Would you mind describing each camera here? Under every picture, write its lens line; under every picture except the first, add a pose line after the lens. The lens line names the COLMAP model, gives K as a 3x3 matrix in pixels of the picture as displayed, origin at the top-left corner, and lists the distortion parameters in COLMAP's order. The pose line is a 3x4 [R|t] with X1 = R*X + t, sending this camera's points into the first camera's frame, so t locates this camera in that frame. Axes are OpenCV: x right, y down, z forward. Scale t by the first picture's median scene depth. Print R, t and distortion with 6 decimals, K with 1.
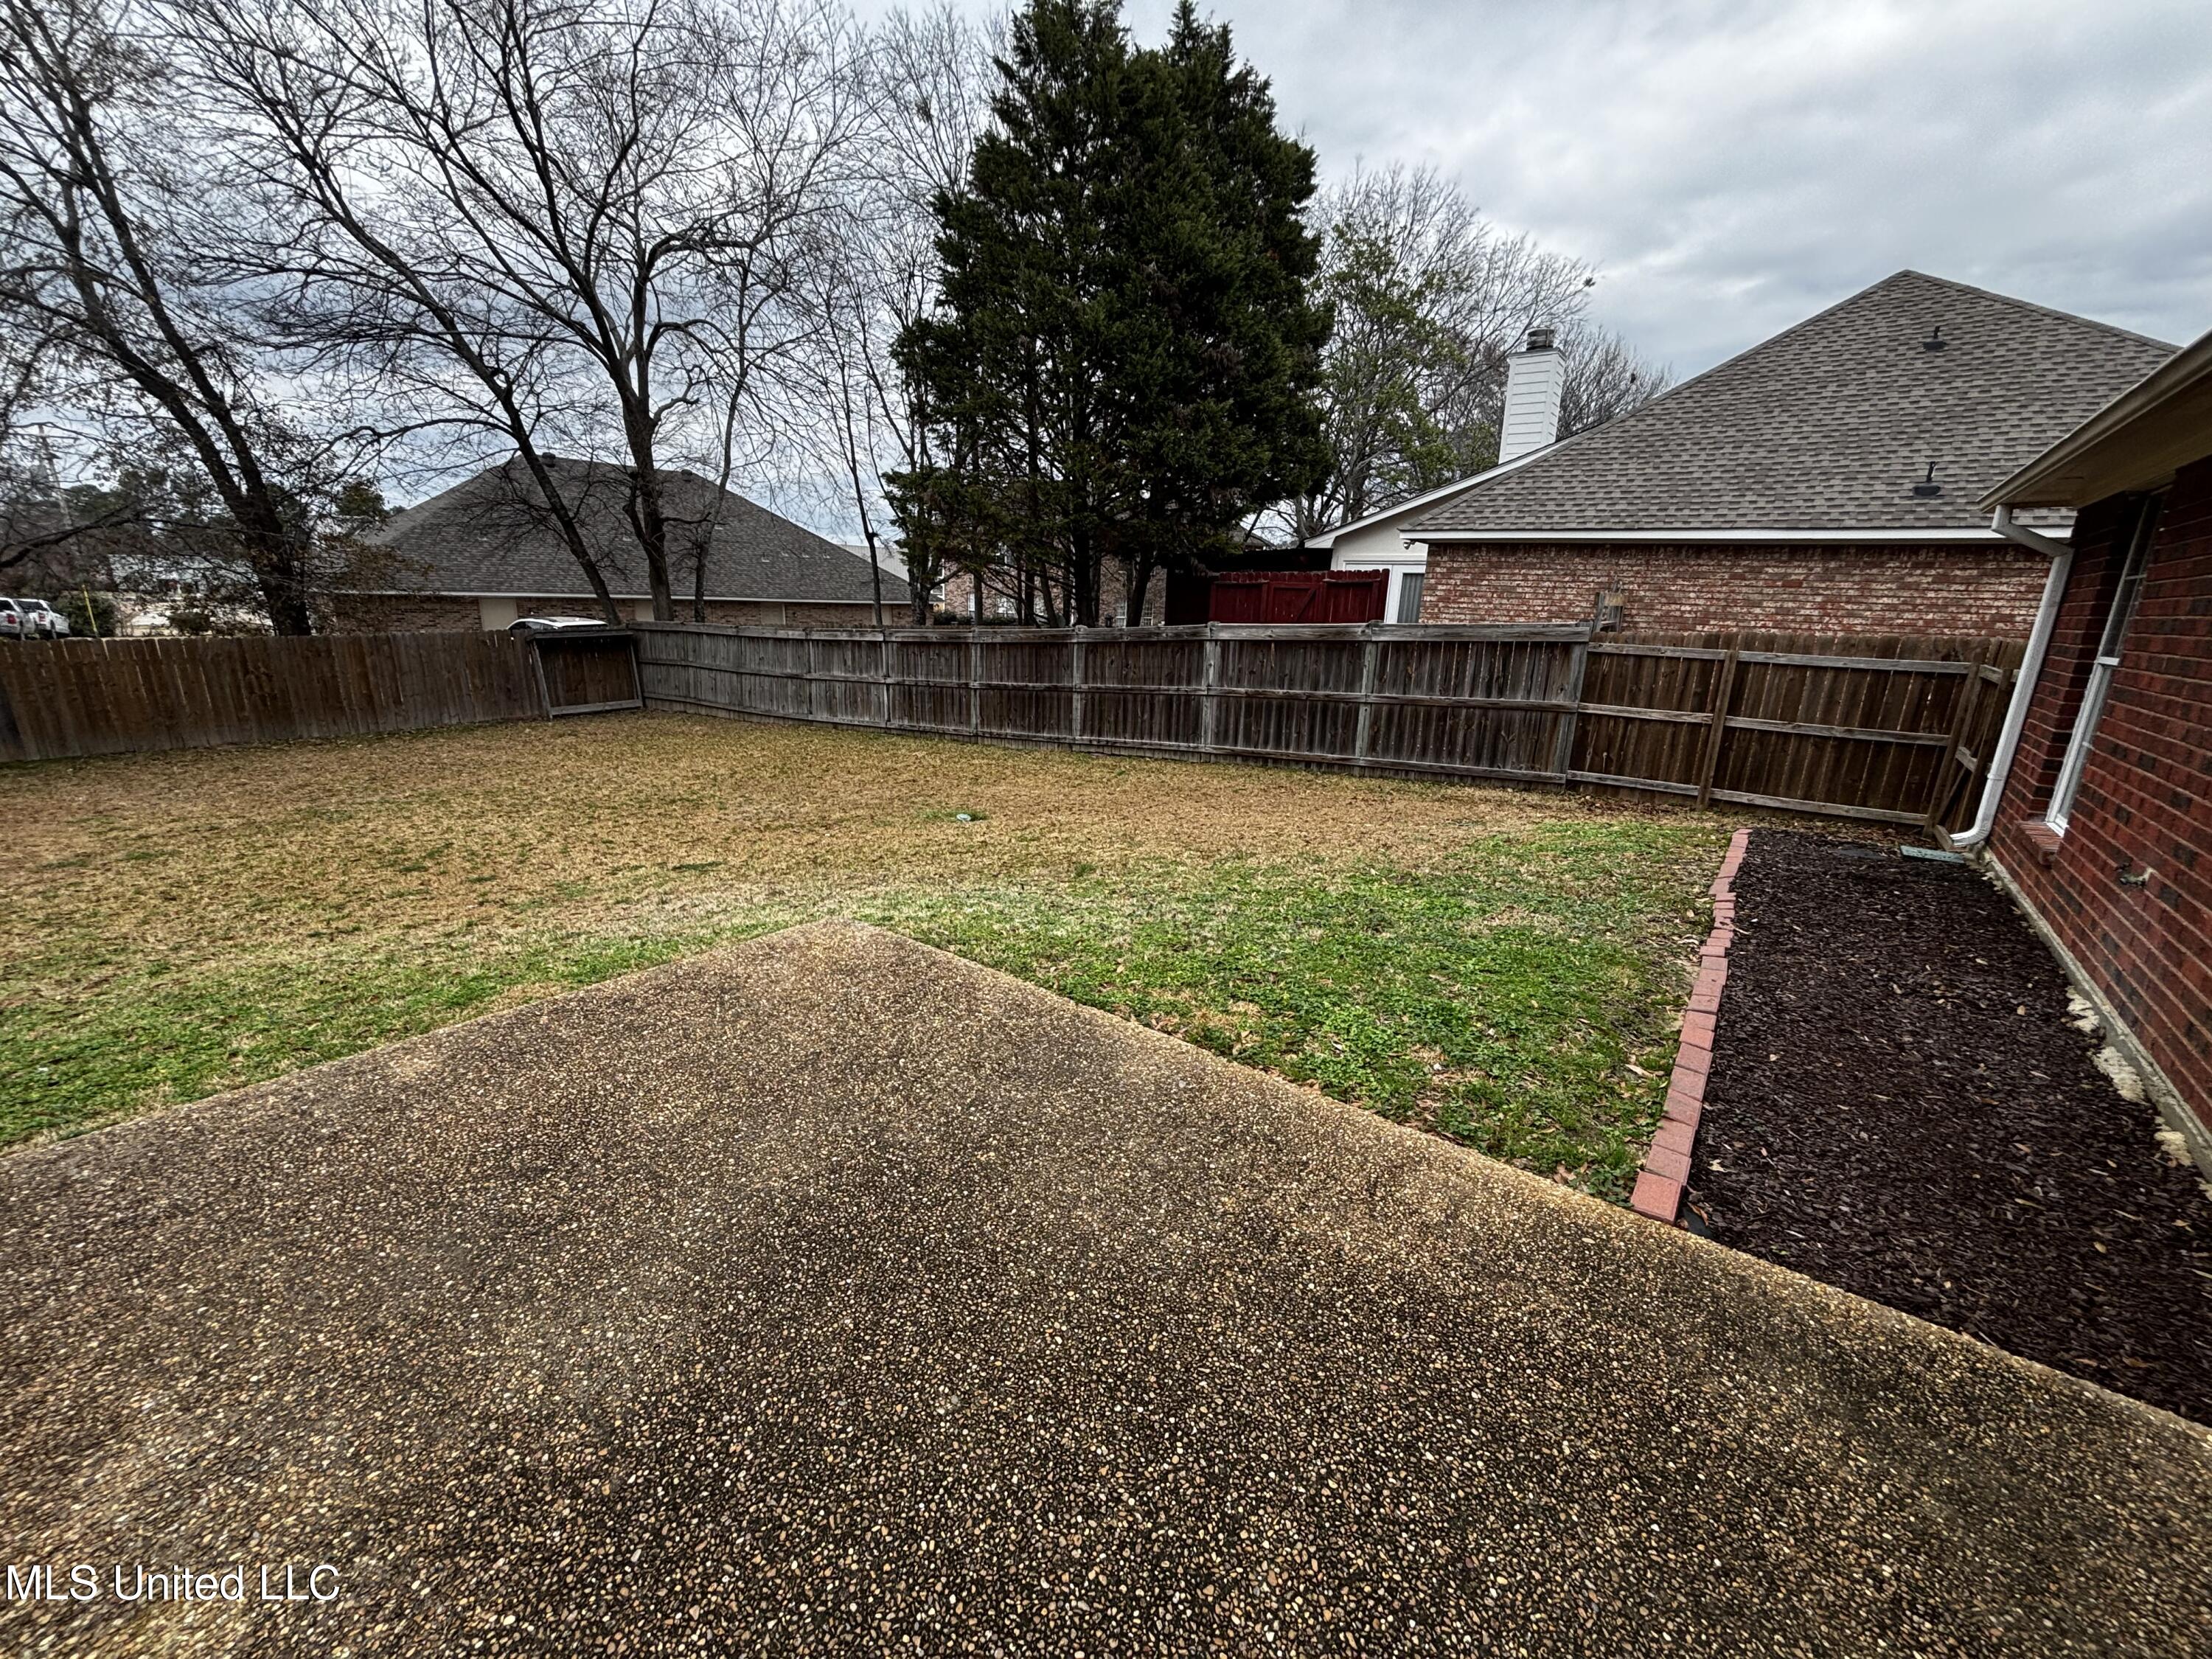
lens RADIAL K [[924.9, 0, 1106.0], [0, 924.9, 829.5], [0, 0, 1]] dist [-0.000869, 0.000149]
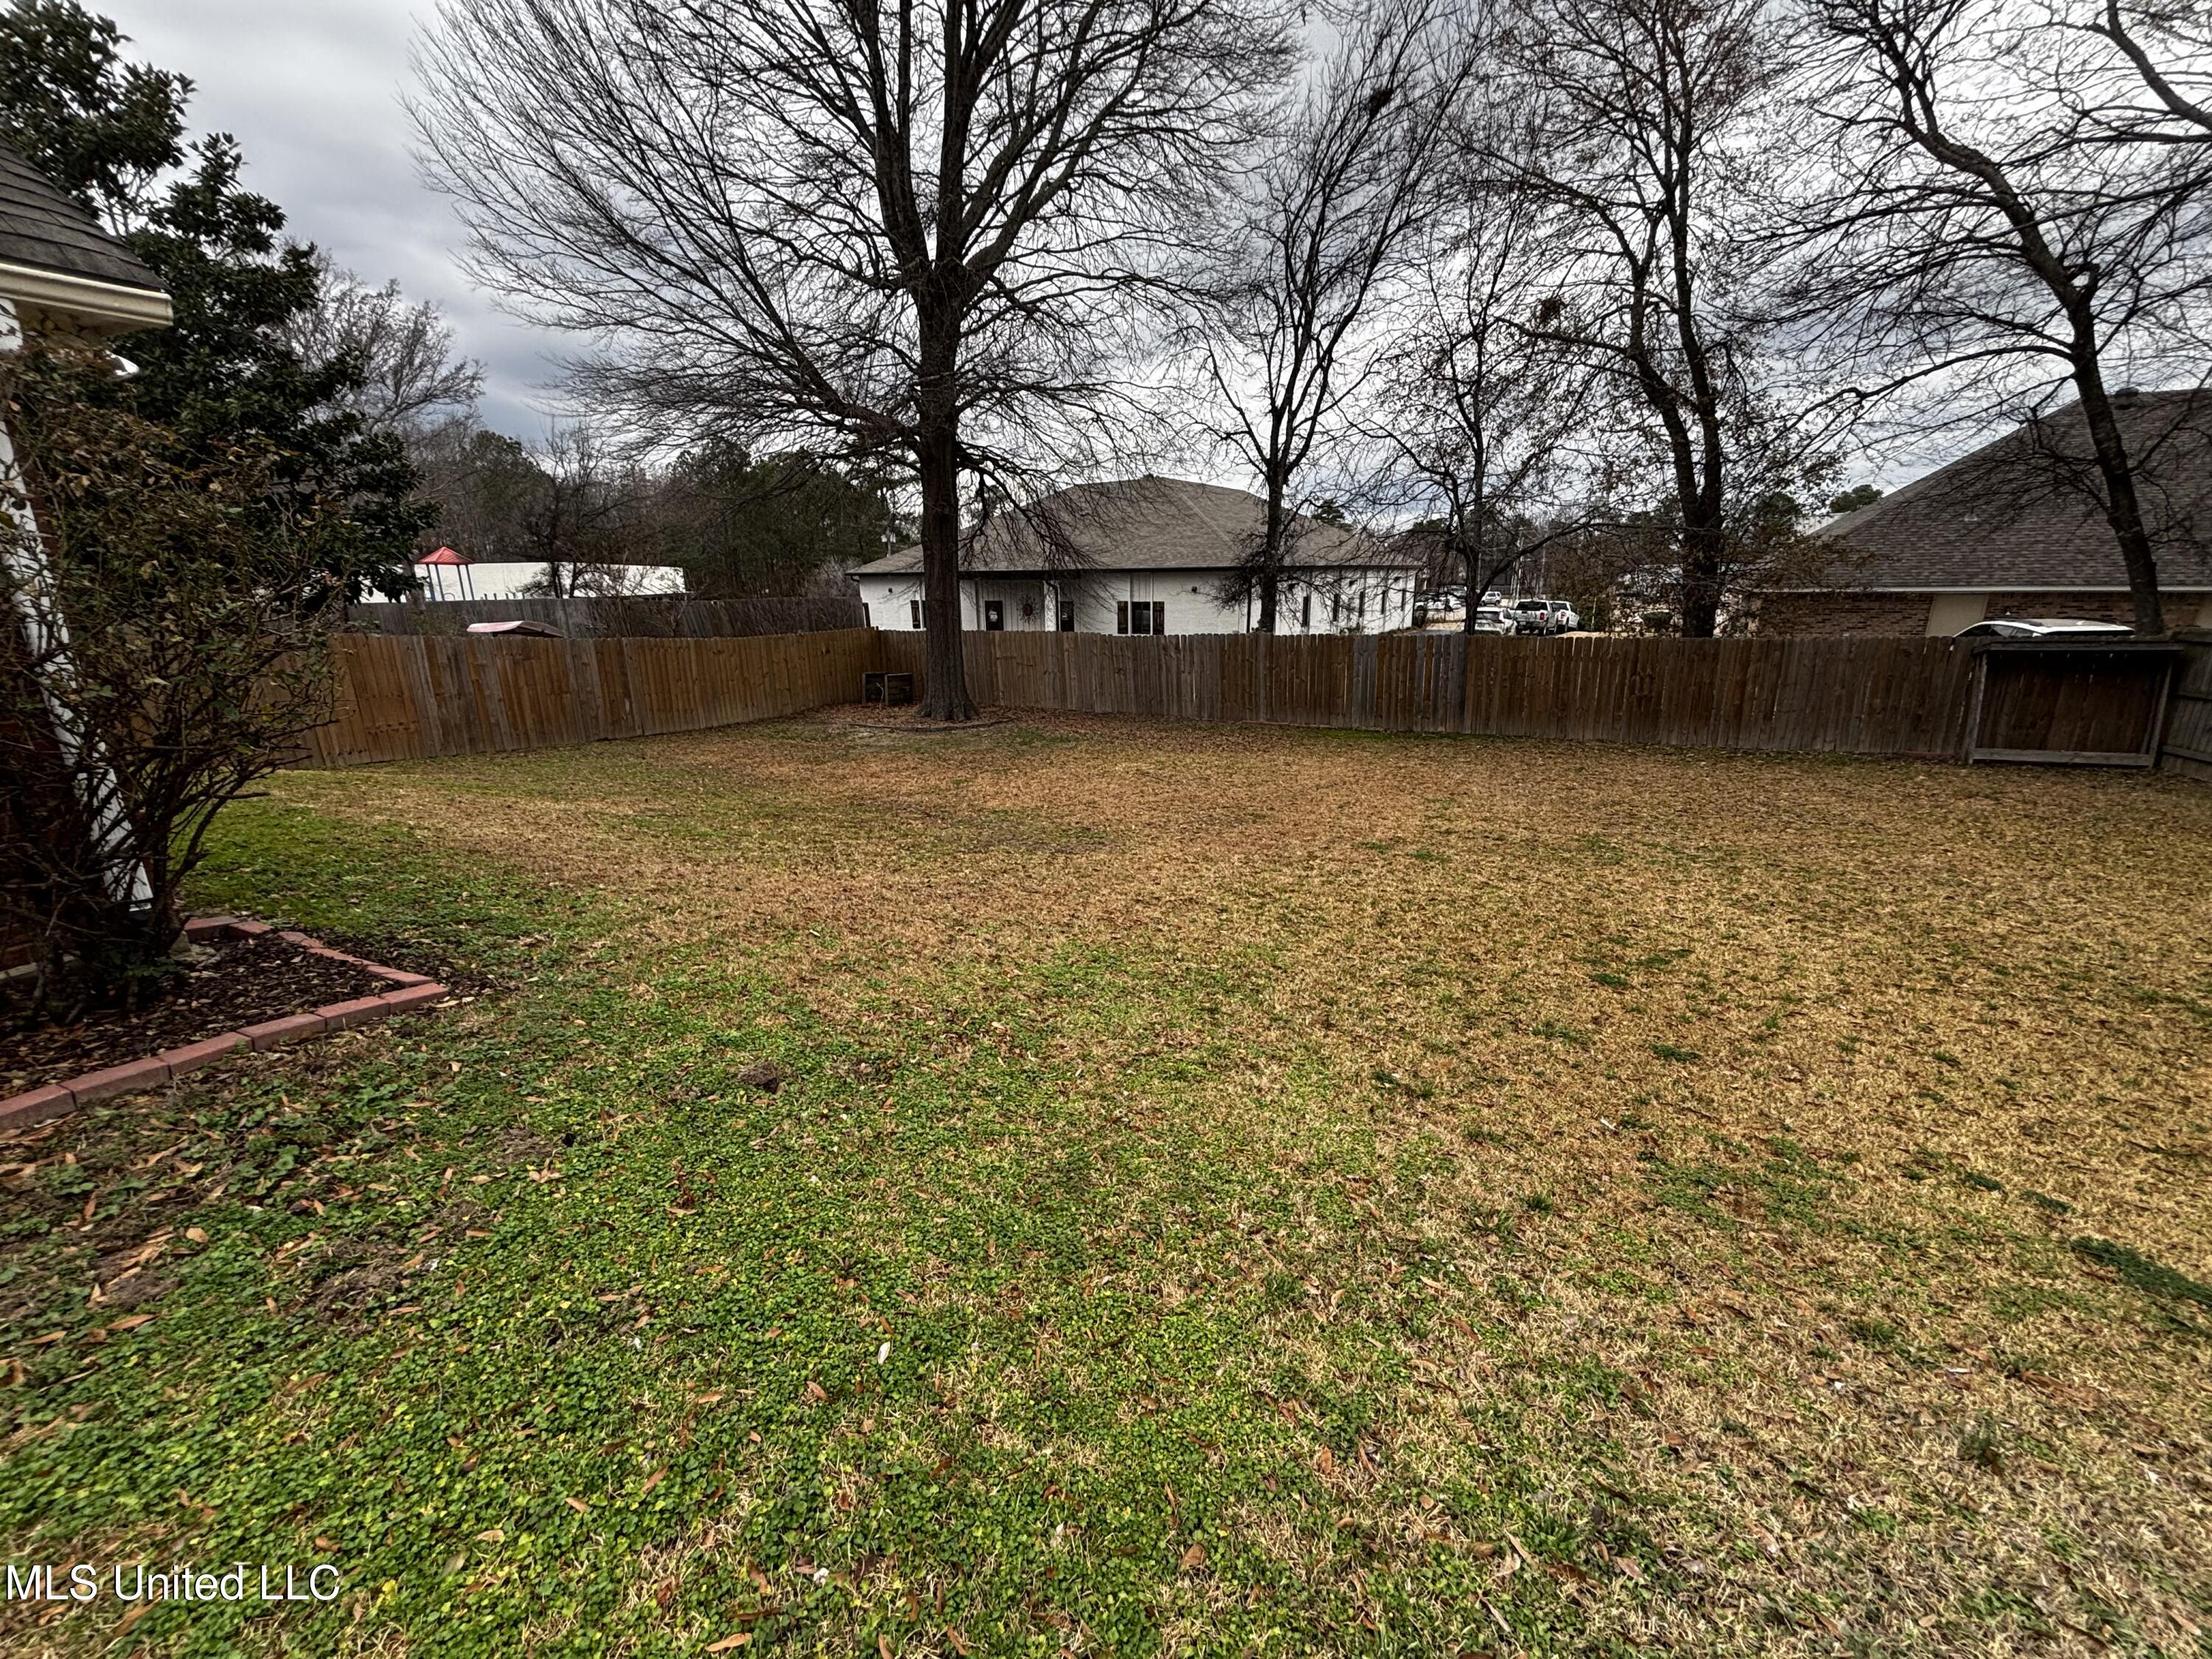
lens RADIAL K [[924.7, 0, 1106.0], [0, 924.7, 829.5], [0, 0, 1]] dist [0.018041, -0.000175]
pose [[0.264279, 0.225046, -0.937823, -0.087565], [-0.226922, 0.959605, 0.166326, -0.040368], [0.937370, 0.168856, 0.304671, 0.165867]]
